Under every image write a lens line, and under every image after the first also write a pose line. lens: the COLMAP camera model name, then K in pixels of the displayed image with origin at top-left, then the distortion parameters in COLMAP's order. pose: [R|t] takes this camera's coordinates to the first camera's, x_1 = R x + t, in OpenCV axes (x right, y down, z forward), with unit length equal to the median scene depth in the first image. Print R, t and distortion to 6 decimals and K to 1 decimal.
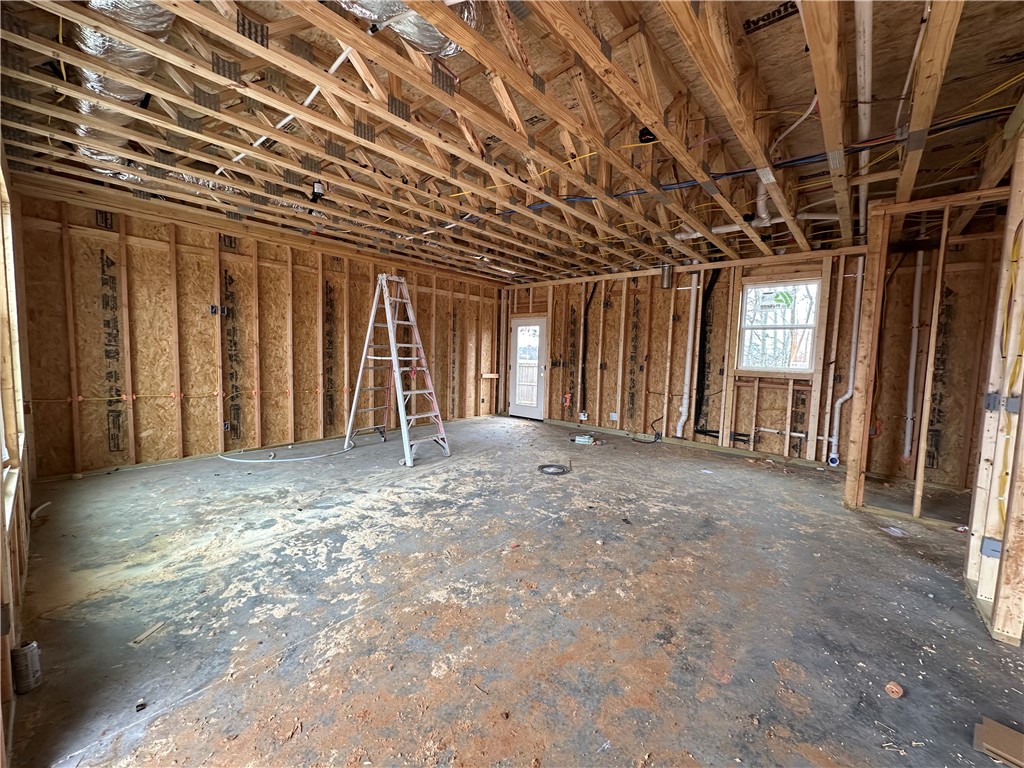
lens RADIAL K [[407.3, 0, 510.5], [0, 407.3, 383.3], [0, 0, 1]] dist [-0.004504, 0.000663]
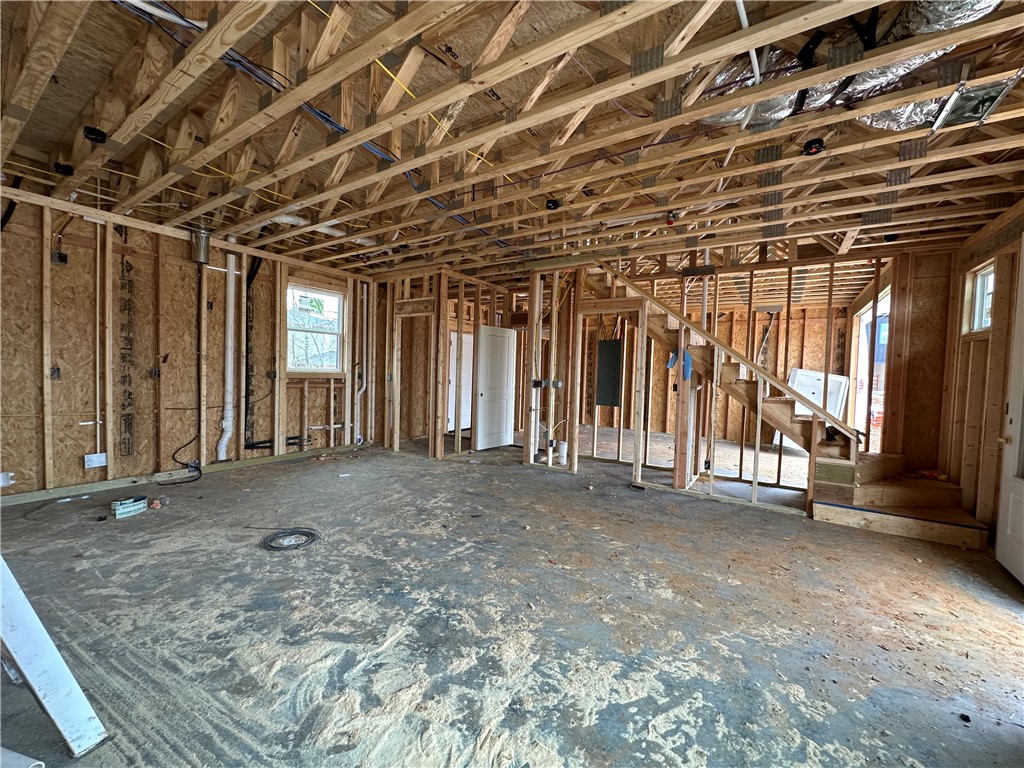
lens RADIAL K [[407.3, 0, 510.8], [0, 407.3, 385.6], [0, 0, 1]] dist [-0.004504, 0.000663]
pose [[-0.130294, -0.070085, 0.988995, -0.708731], [0.037293, 0.996446, 0.075526, -0.082373], [-0.990774, 0.046723, -0.127217, 0.925486]]
